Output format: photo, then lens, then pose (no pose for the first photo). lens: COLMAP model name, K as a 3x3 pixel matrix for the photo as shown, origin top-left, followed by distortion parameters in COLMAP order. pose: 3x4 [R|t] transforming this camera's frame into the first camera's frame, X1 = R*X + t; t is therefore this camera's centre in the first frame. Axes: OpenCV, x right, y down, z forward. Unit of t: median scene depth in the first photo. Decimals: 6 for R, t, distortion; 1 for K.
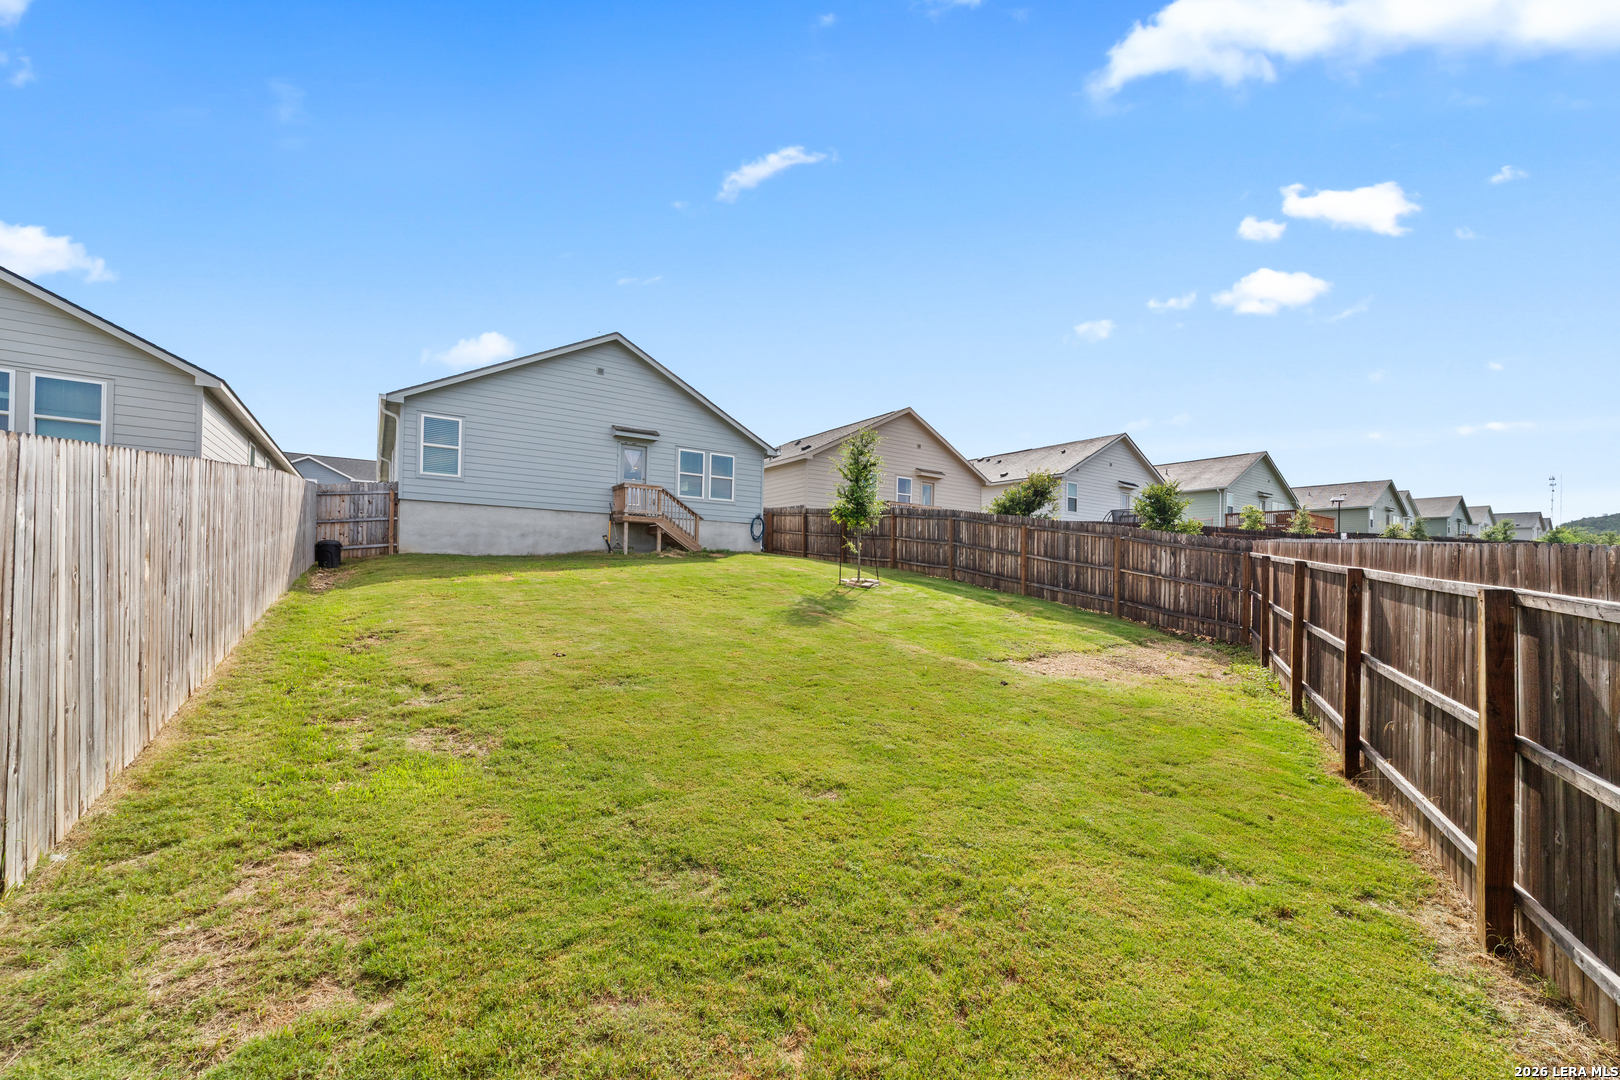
lens RADIAL K [[647.0, 0, 800.5], [0, 647.0, 571.8], [0, 0, 1]] dist [-0.012051, 0.007076]
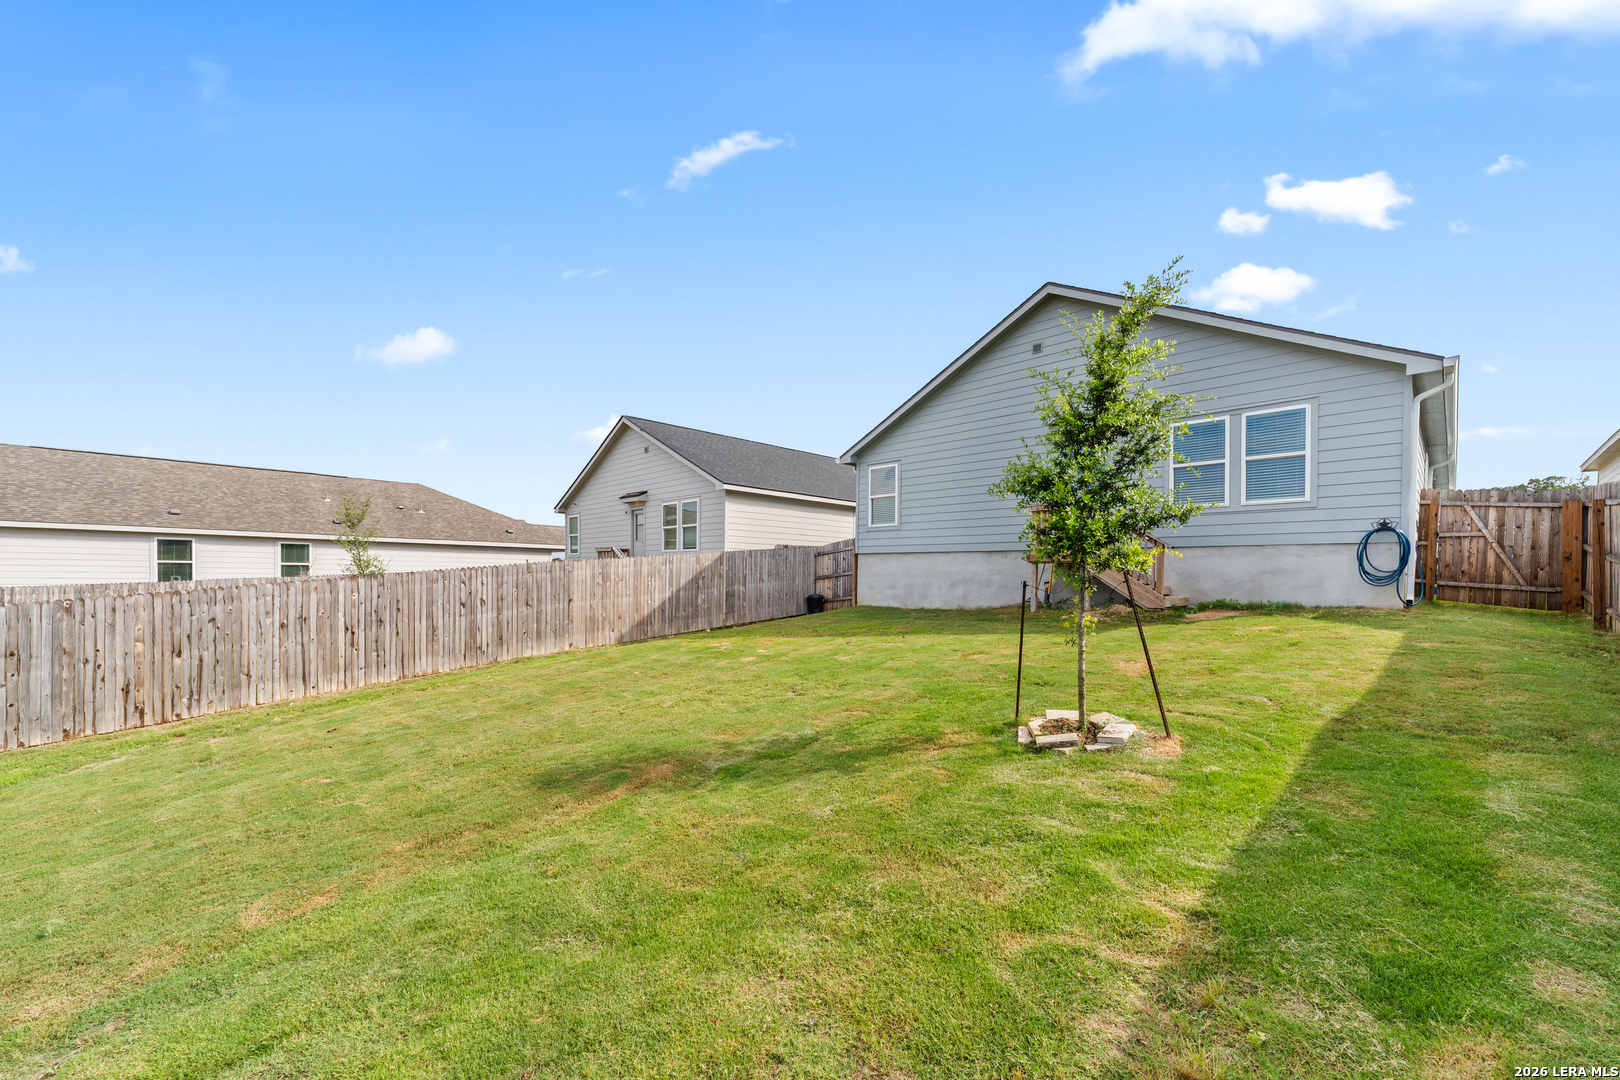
lens RADIAL K [[647.0, 0, 800.5], [0, 647.0, 571.8], [0, 0, 1]] dist [-0.012051, 0.007076]
pose [[0.160300, -0.024572, -0.986762, 0.340397], [-0.005691, 0.999650, -0.025817, -0.048244], [0.987052, 0.009754, 0.160104, 0.639027]]
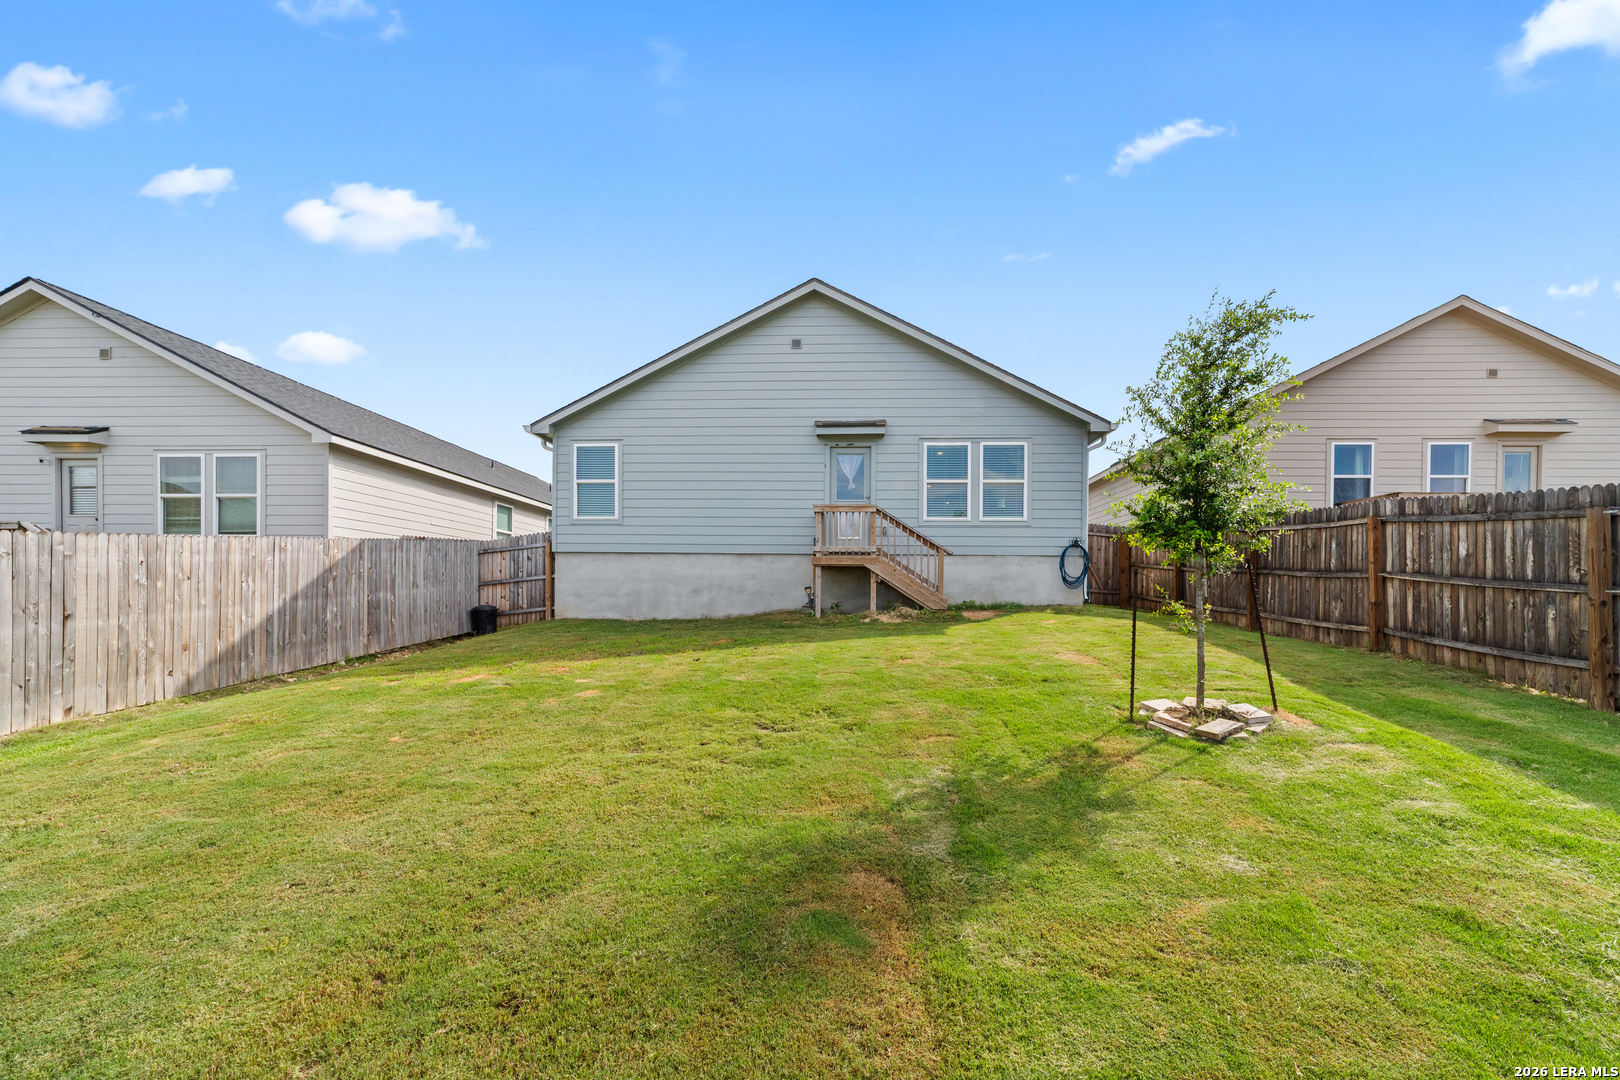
lens RADIAL K [[650.3, 0, 802.5], [0, 650.3, 602.1], [0, 0, 1]] dist [-0.004286, 0.000167]
pose [[0.790519, -0.010611, -0.612345, 0.109155], [0.007641, 0.999943, -0.007464, -0.035856], [0.612390, 0.001221, 0.790555, 0.468468]]
